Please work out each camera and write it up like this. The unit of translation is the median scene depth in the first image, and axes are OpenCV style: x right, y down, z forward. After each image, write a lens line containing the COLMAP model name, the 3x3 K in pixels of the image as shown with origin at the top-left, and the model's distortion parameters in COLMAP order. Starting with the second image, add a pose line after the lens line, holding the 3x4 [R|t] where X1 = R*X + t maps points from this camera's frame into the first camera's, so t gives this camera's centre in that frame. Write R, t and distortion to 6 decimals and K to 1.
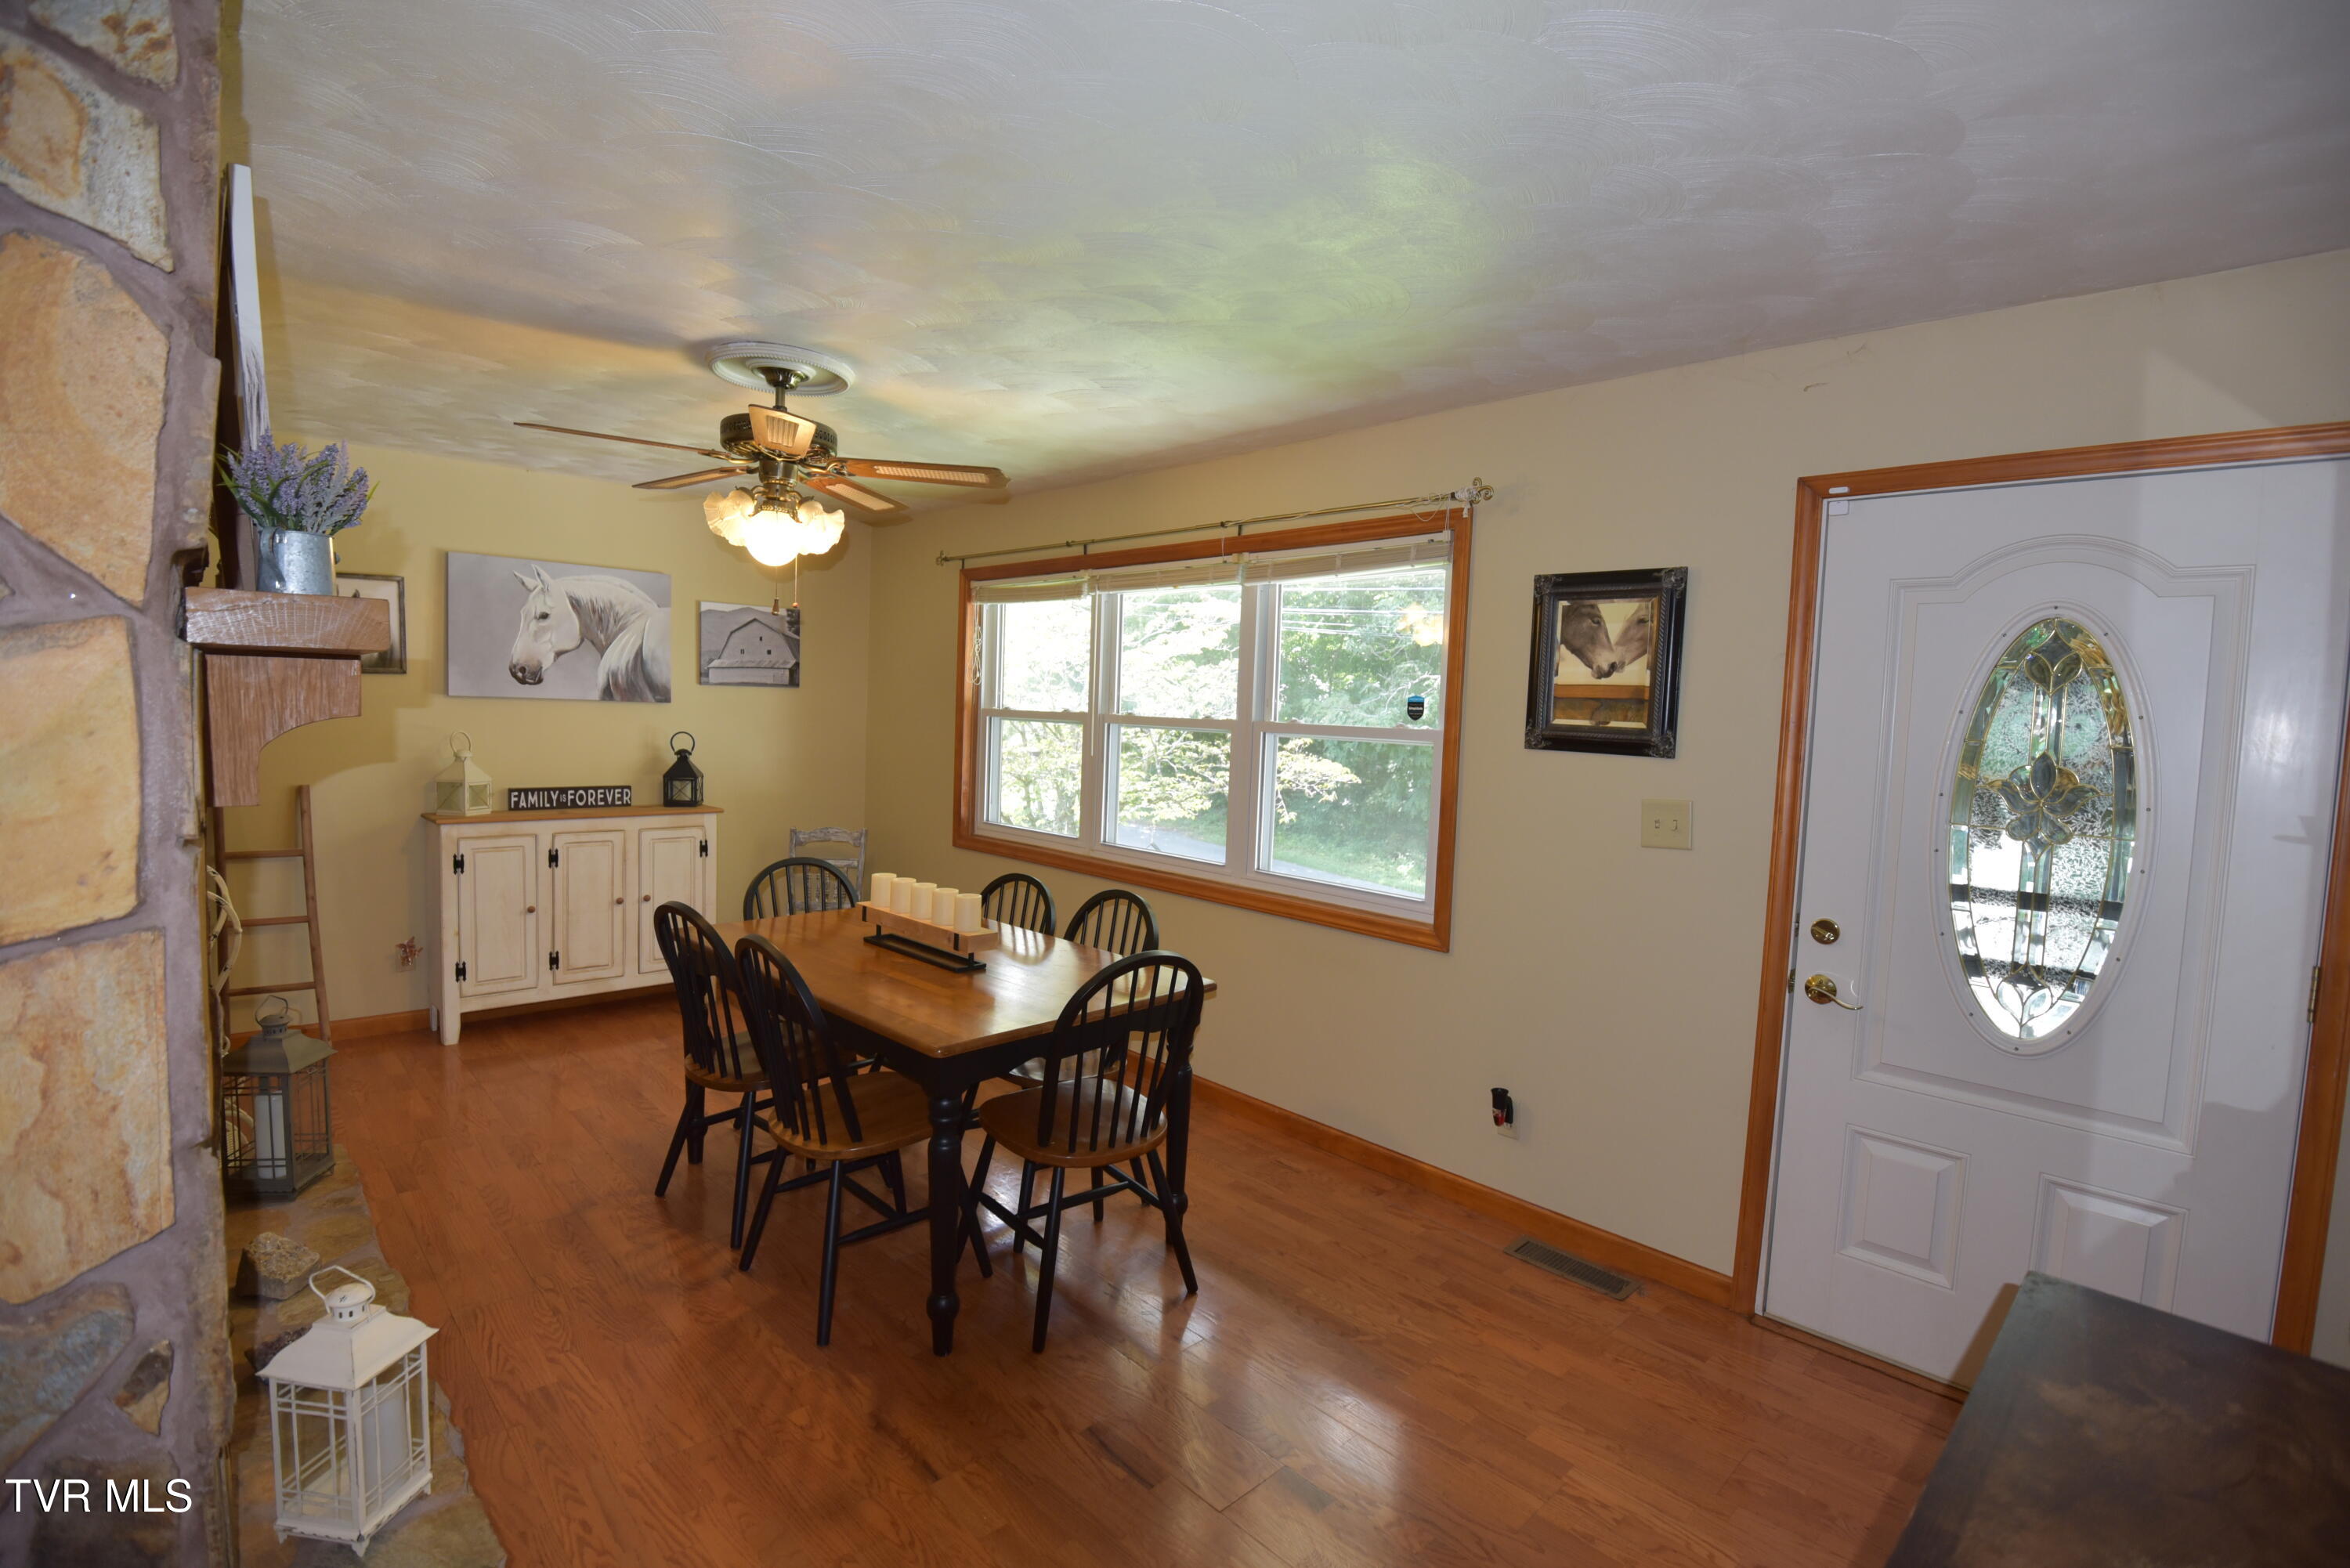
lens RADIAL K [[1071.6, 0, 1188.9], [0, 1071.6, 781.7], [0, 0, 1]] dist [-0.026369, -0.005900]
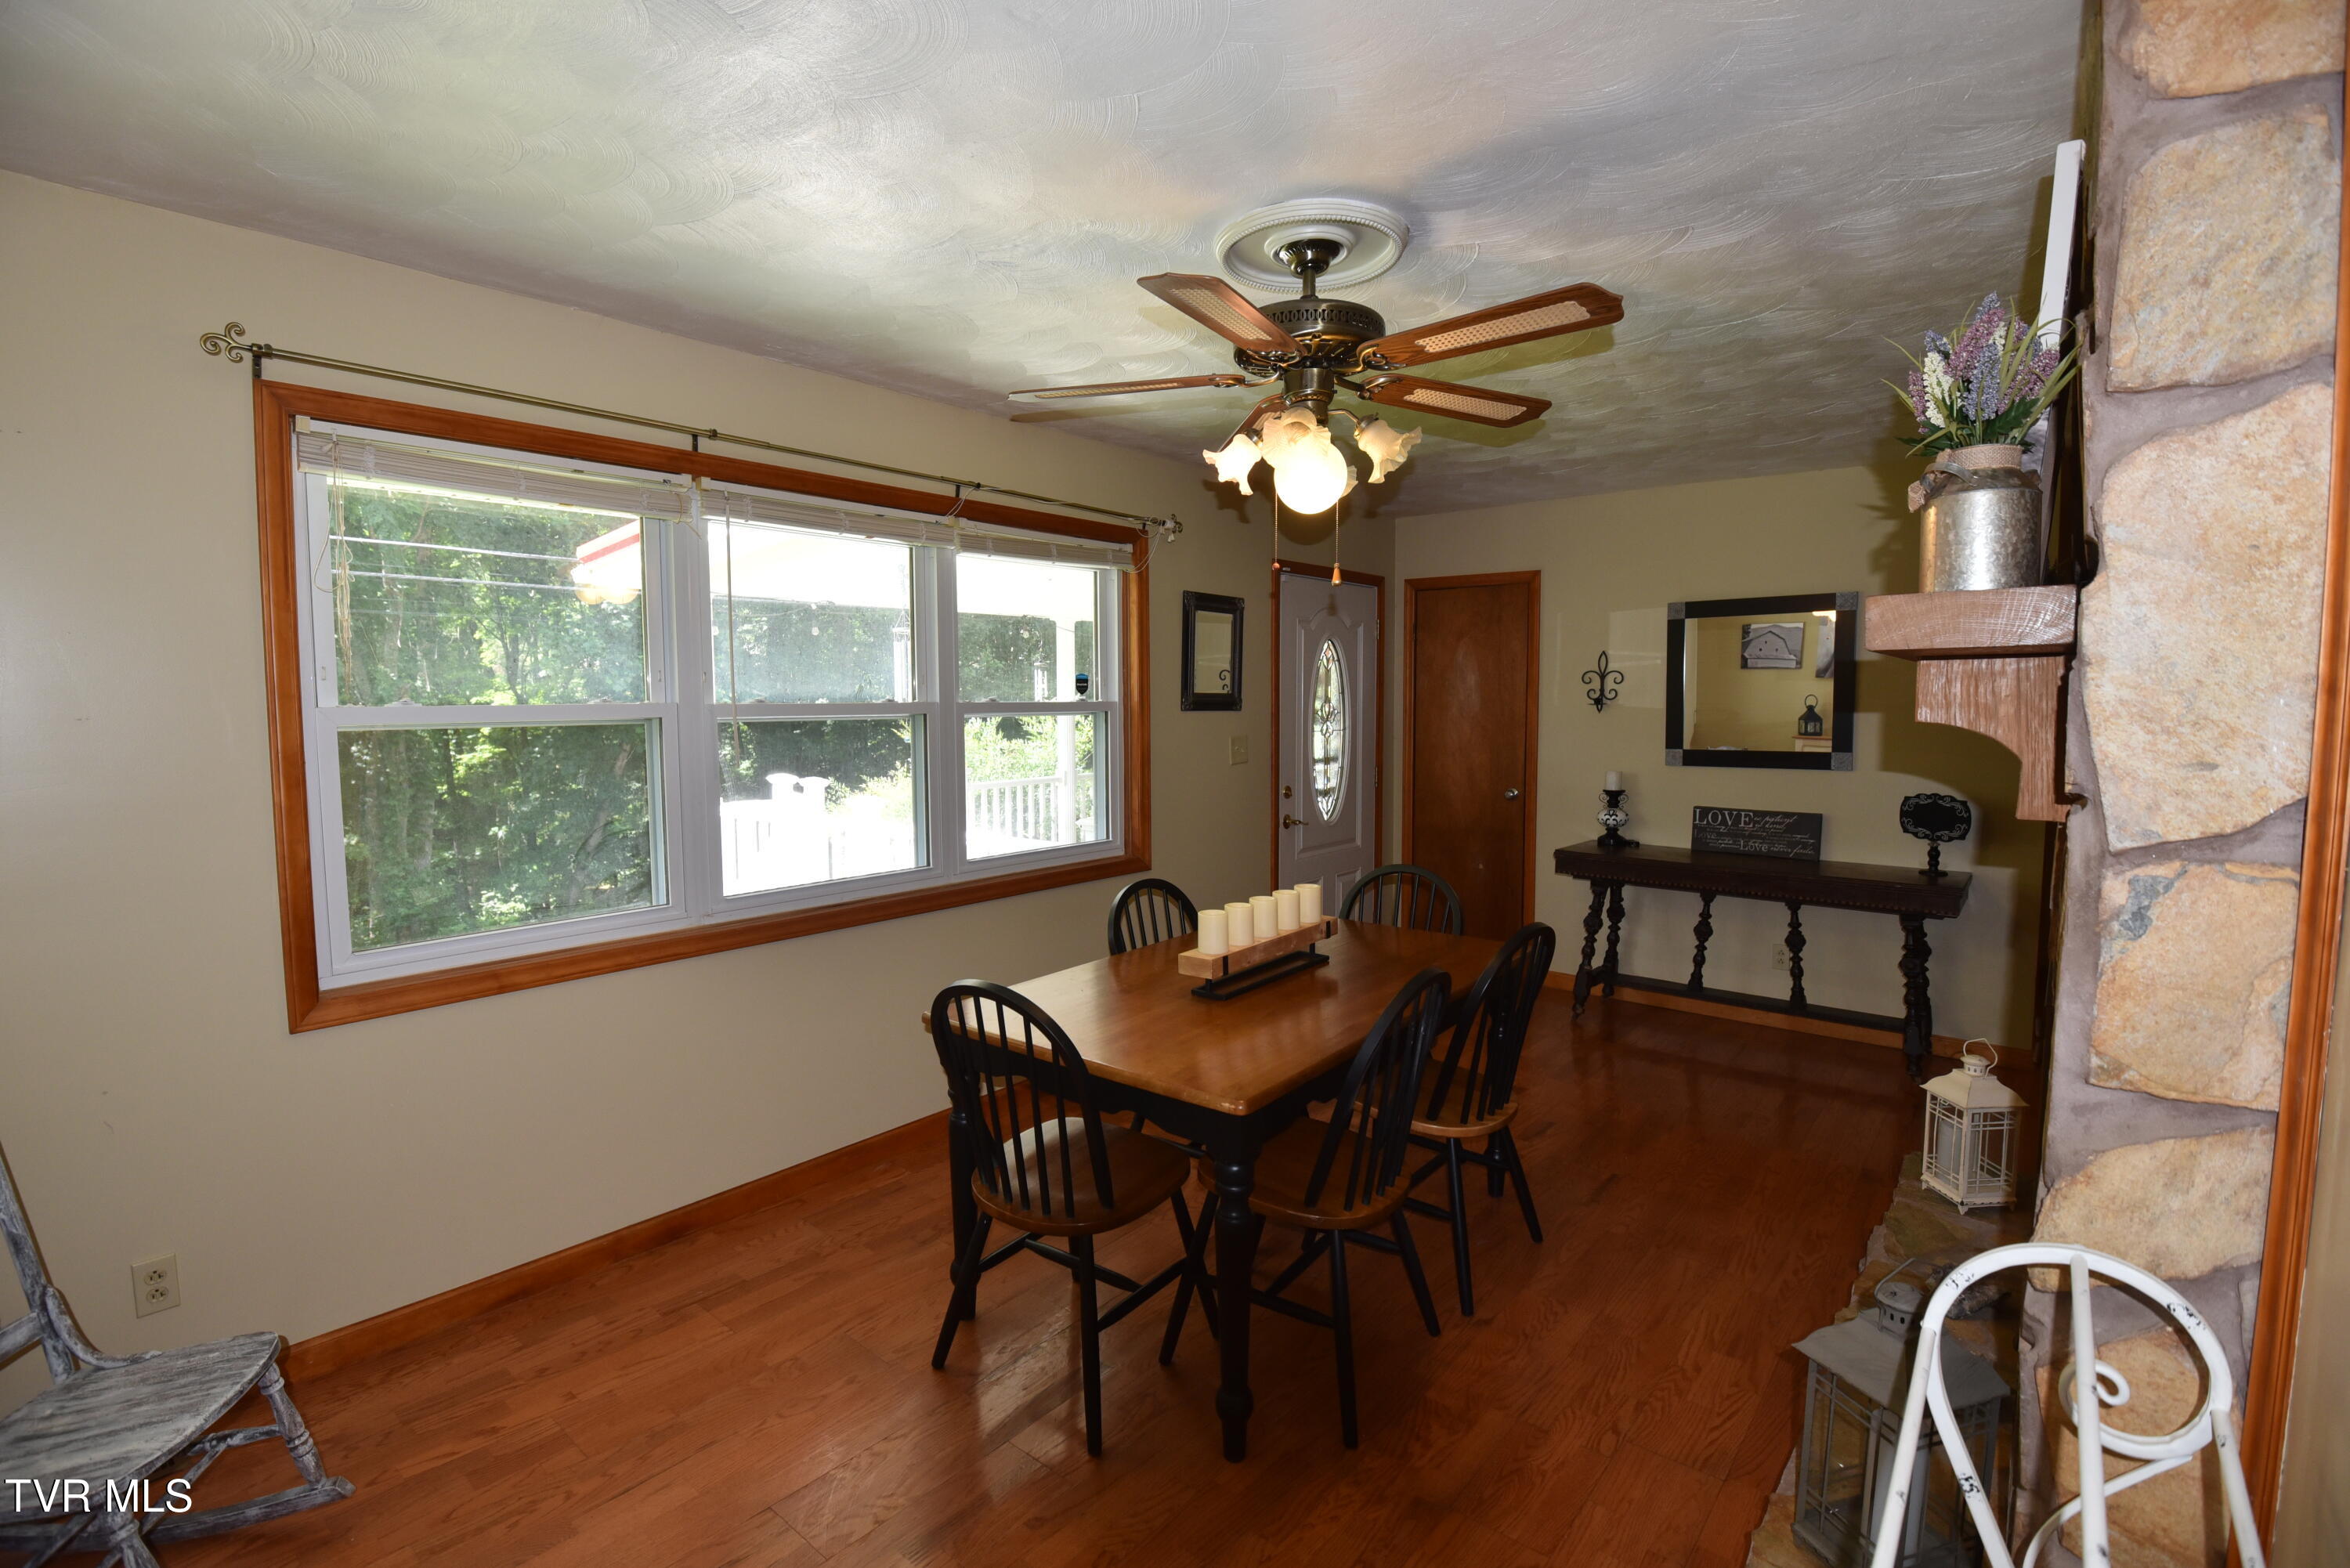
lens RADIAL K [[1071.6, 0, 1189.9], [0, 1071.6, 781.3], [0, 0, 1]] dist [-0.026369, -0.005900]
pose [[-0.116771, -0.120316, 0.985844, -1.012595], [0.060053, 0.989963, 0.127932, -0.109547], [-0.991342, 0.074141, -0.108374, 1.044834]]
